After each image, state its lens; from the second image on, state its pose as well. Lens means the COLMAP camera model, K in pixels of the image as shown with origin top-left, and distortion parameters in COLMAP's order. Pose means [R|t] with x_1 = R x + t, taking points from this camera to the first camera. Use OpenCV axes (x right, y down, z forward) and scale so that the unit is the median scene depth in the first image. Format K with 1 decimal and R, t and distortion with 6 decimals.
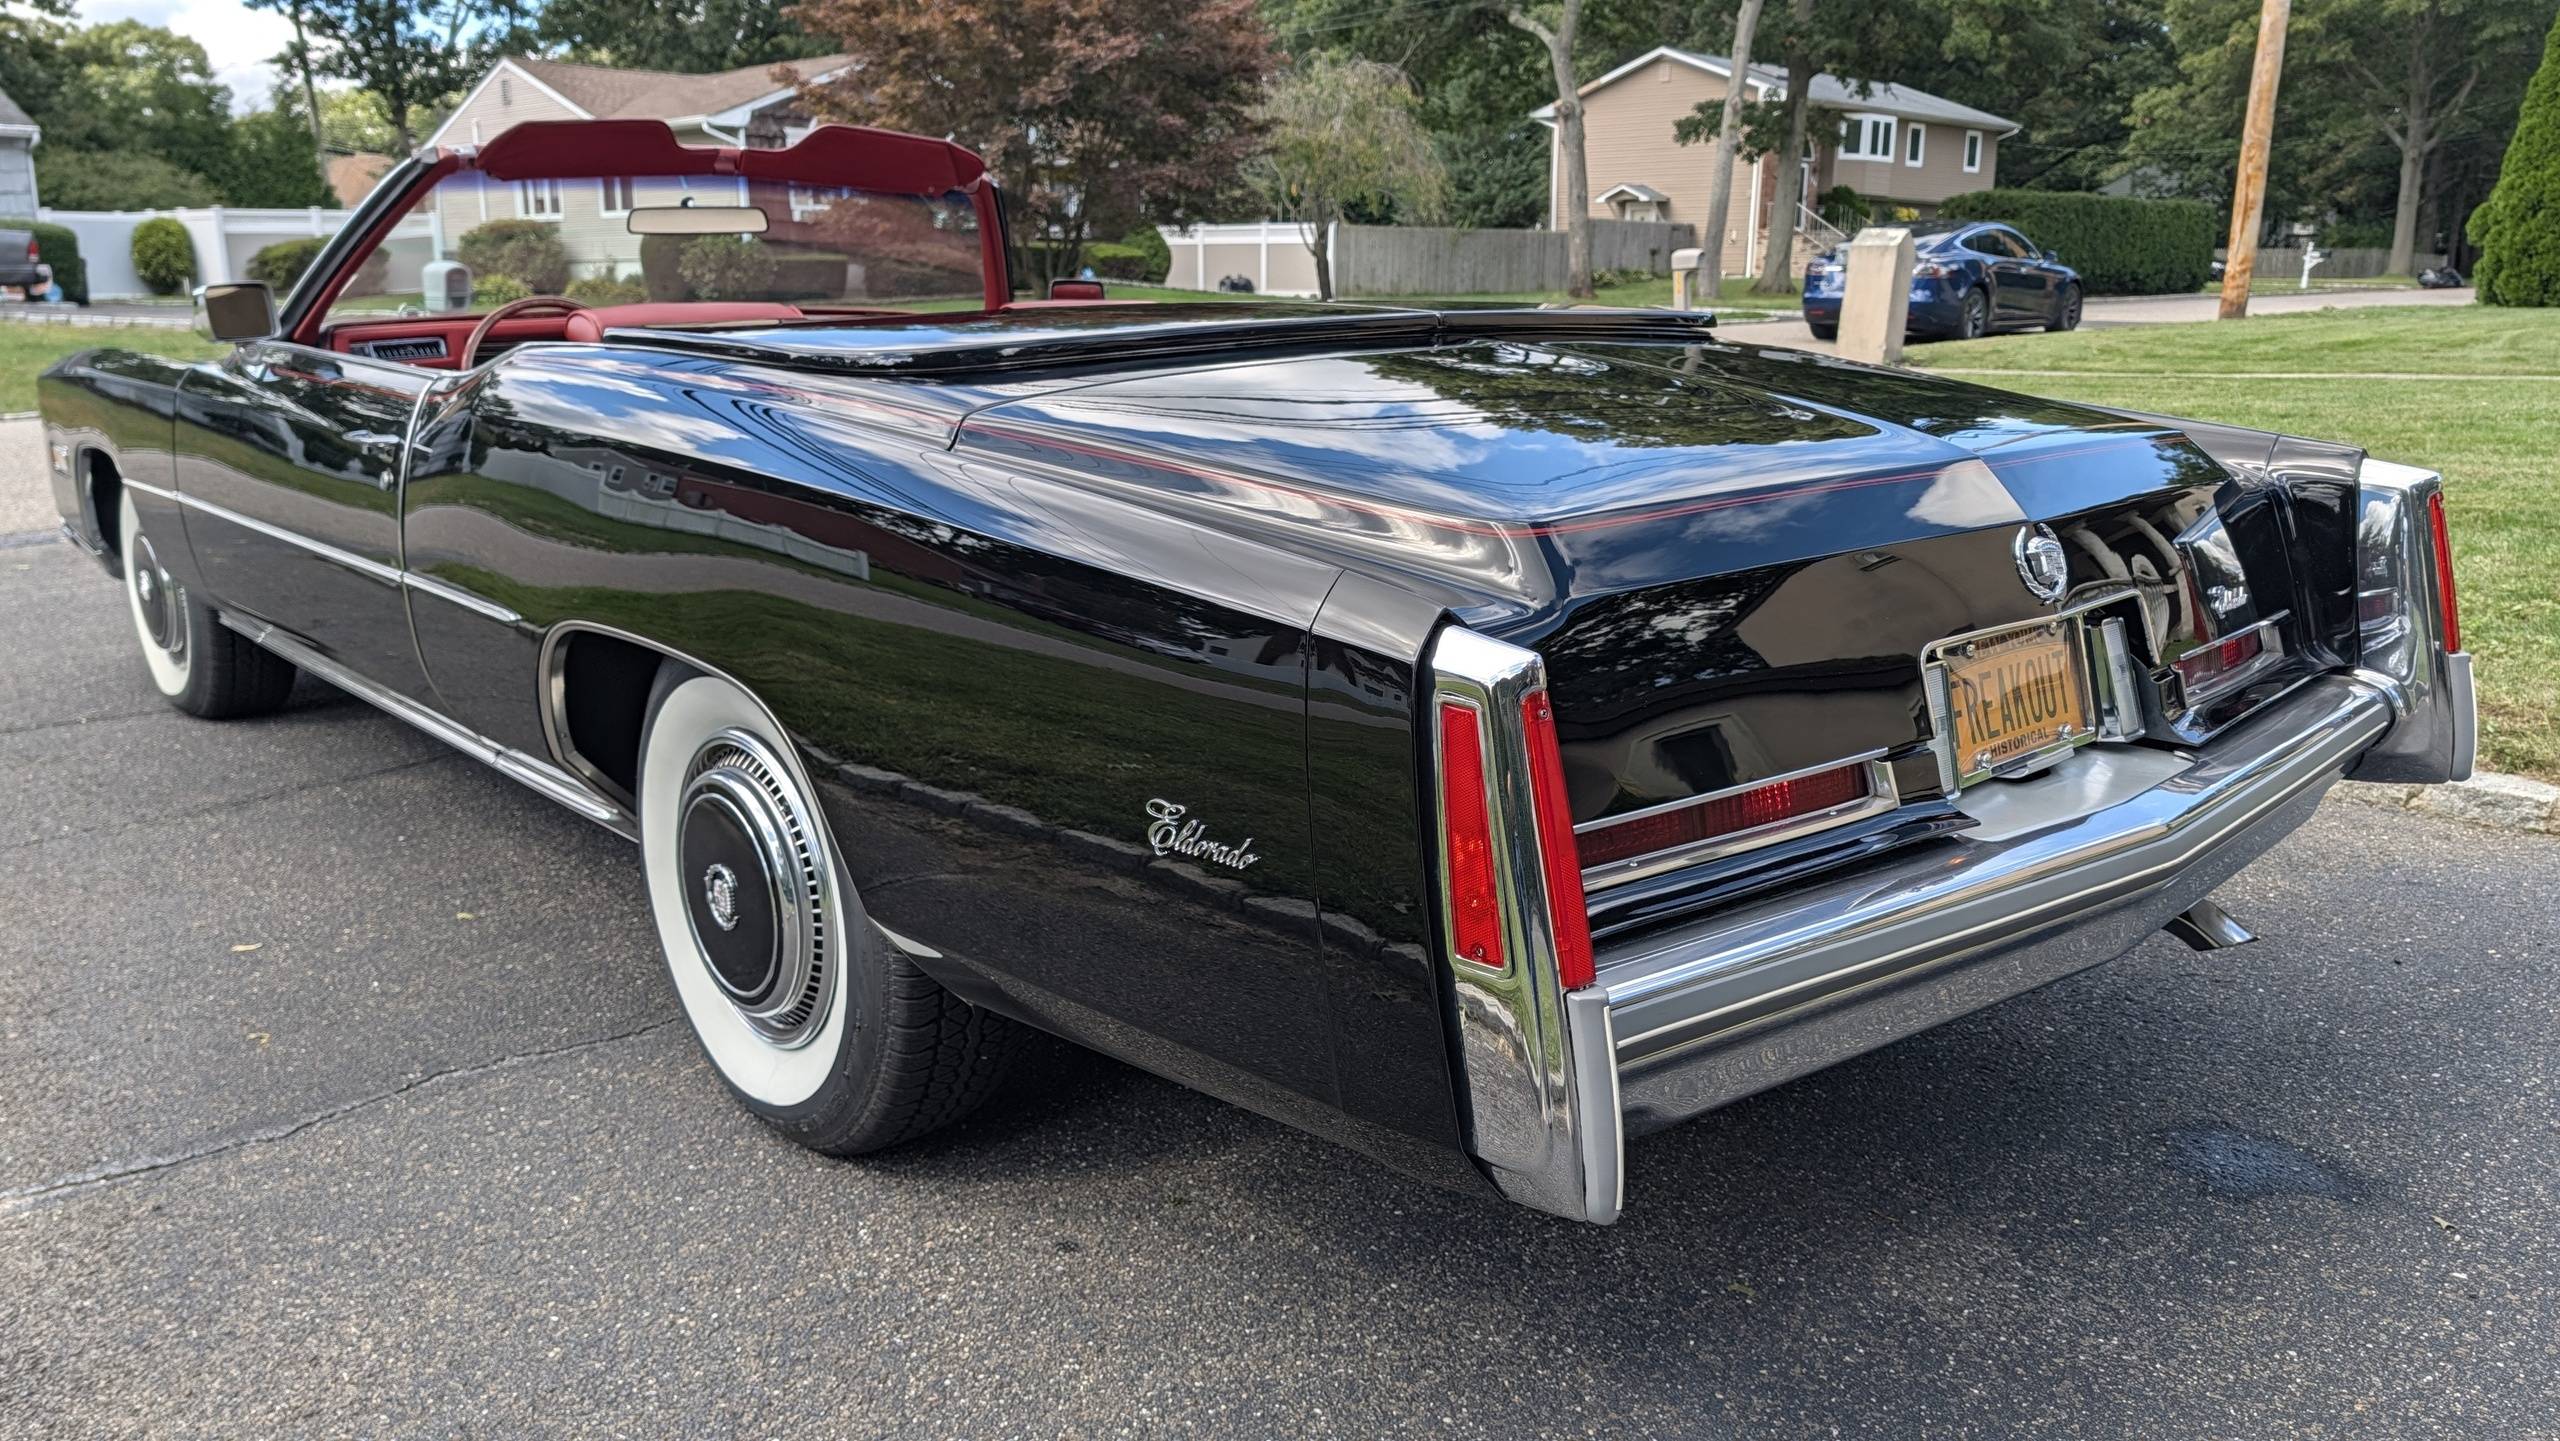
lens RADIAL K [[1876.7, 0, 1281.1], [0, 1876.7, 739.9], [0, 0, 1]] dist [0.022892, -0.022076]
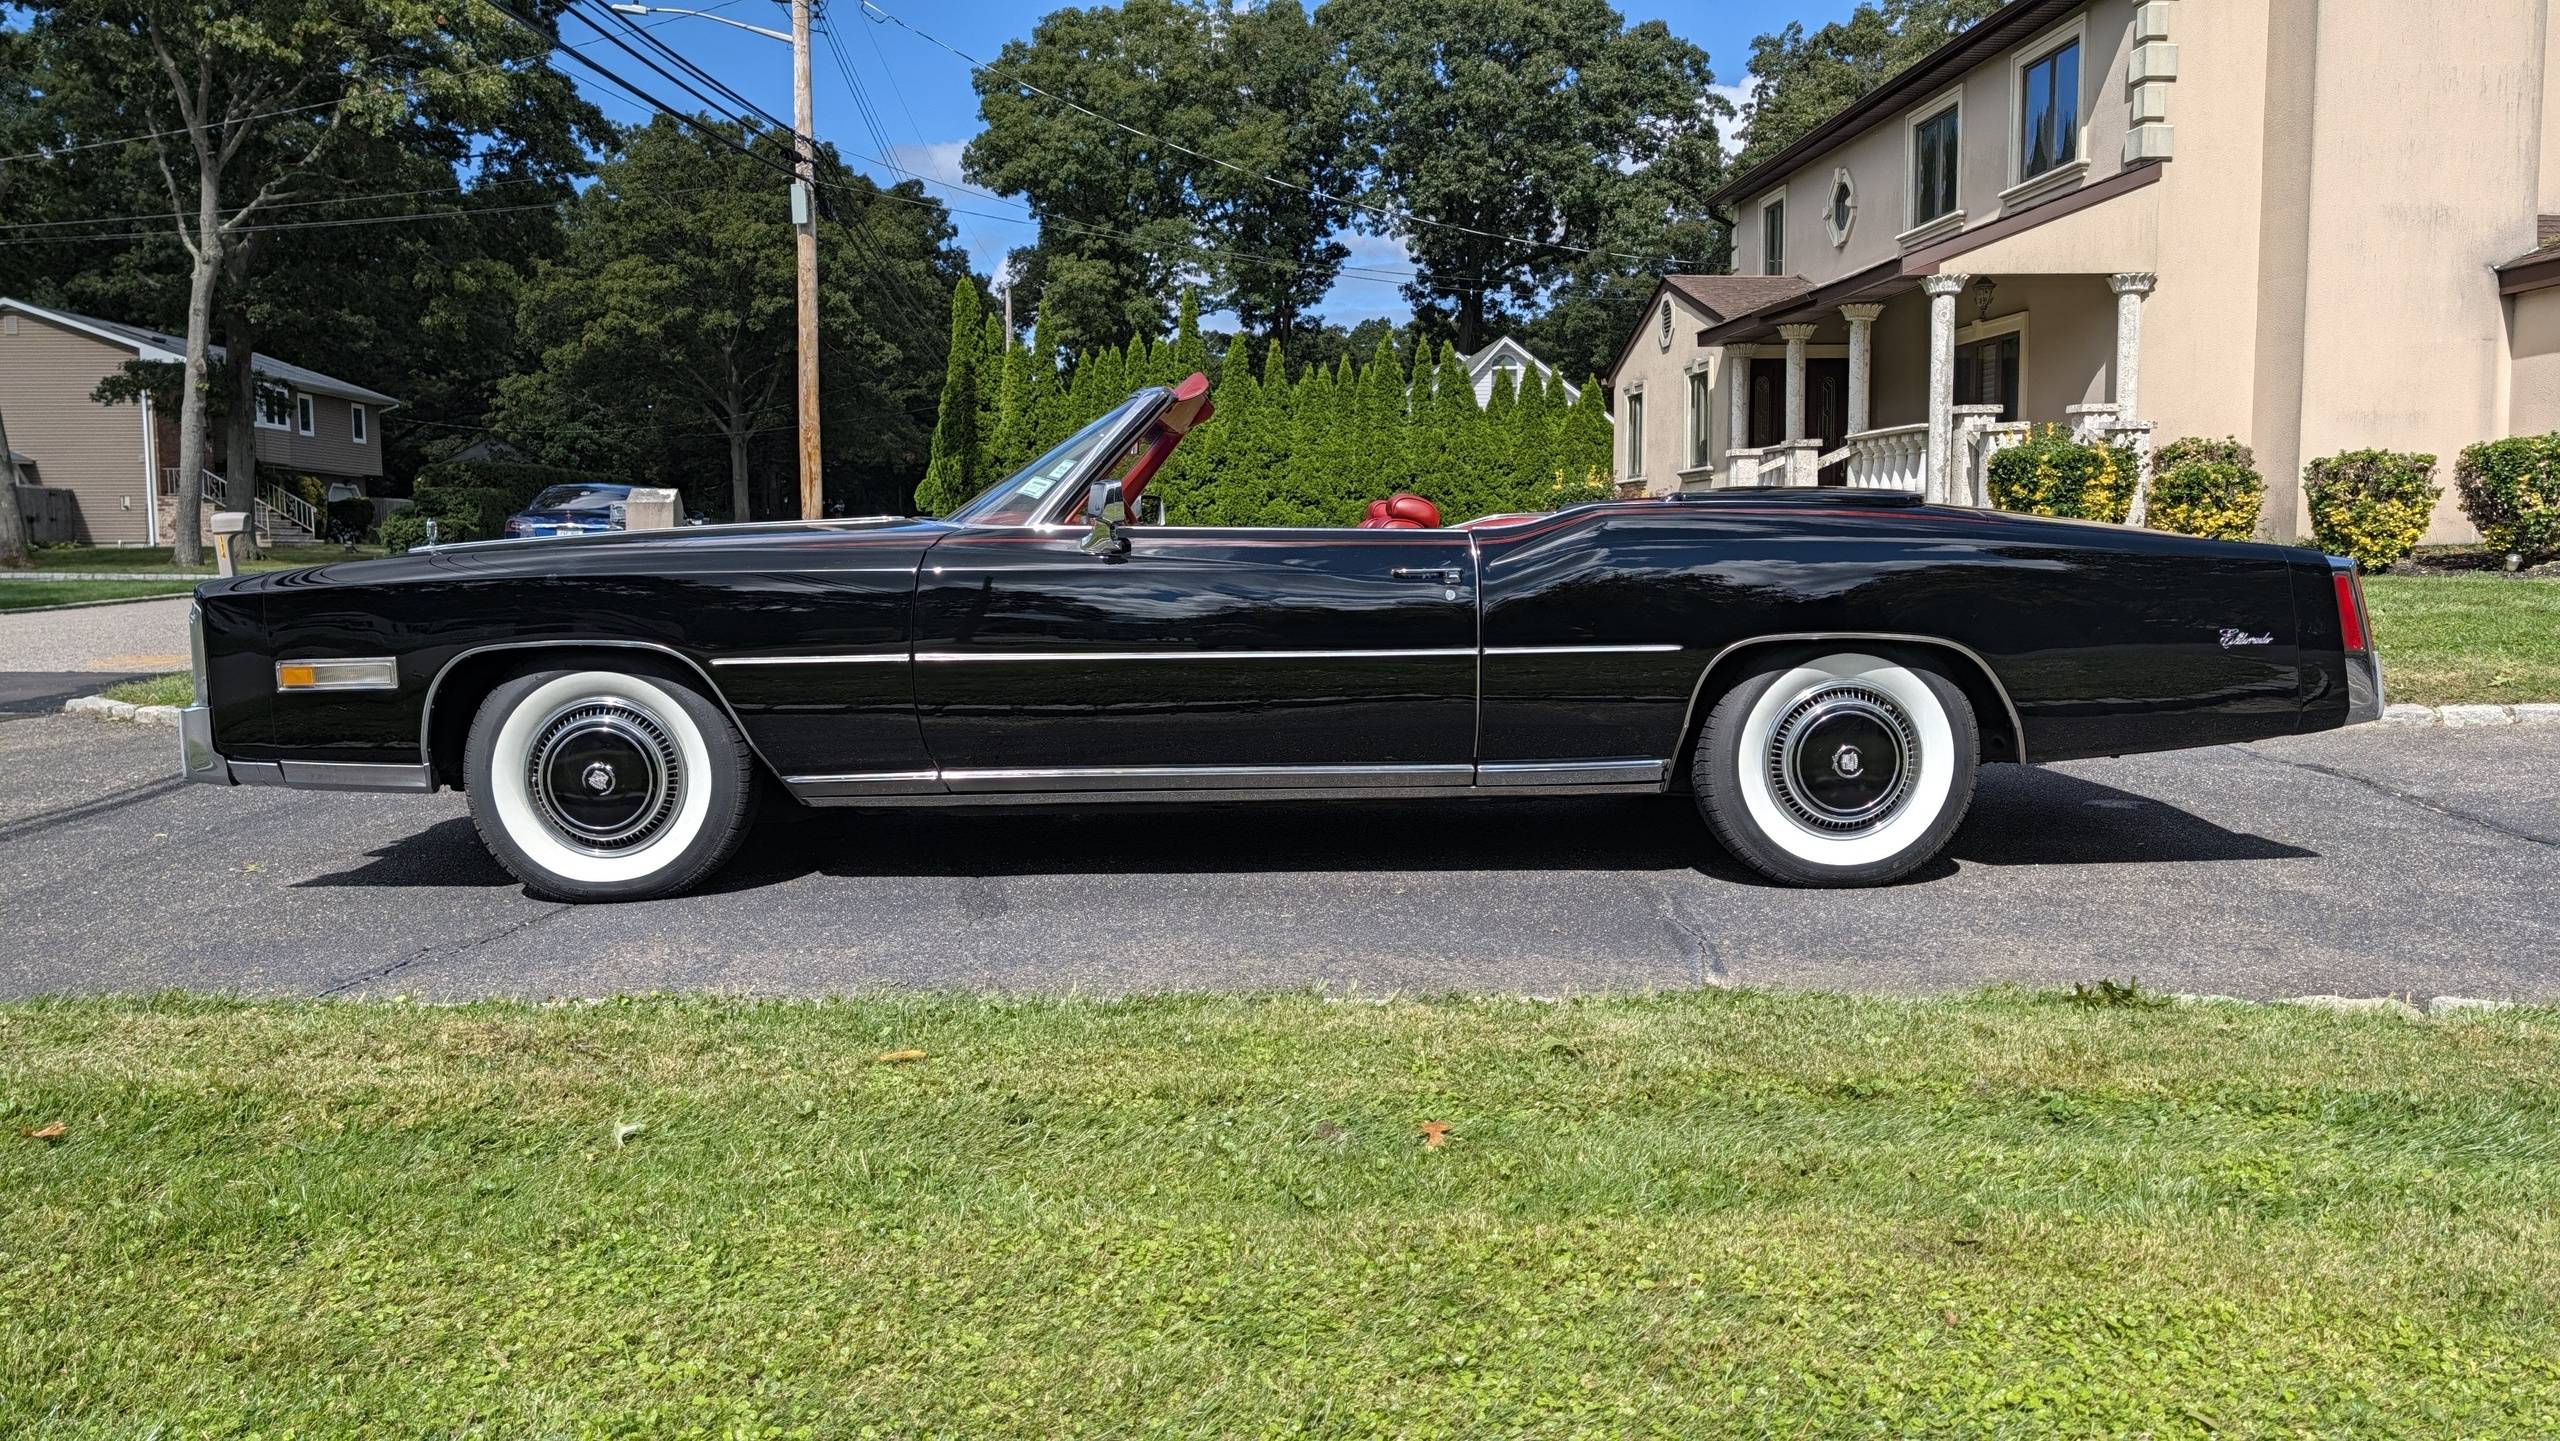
lens RADIAL K [[1876.7, 0, 1277.6], [0, 1876.7, 721.7], [0, 0, 1]] dist [0.022892, -0.022076]
pose [[0.651653, -0.080824, 0.754199, -0.164972], [0.192450, 0.979389, -0.061326, 0.003392], [-0.733697, 0.185109, 0.653776, 0.008894]]
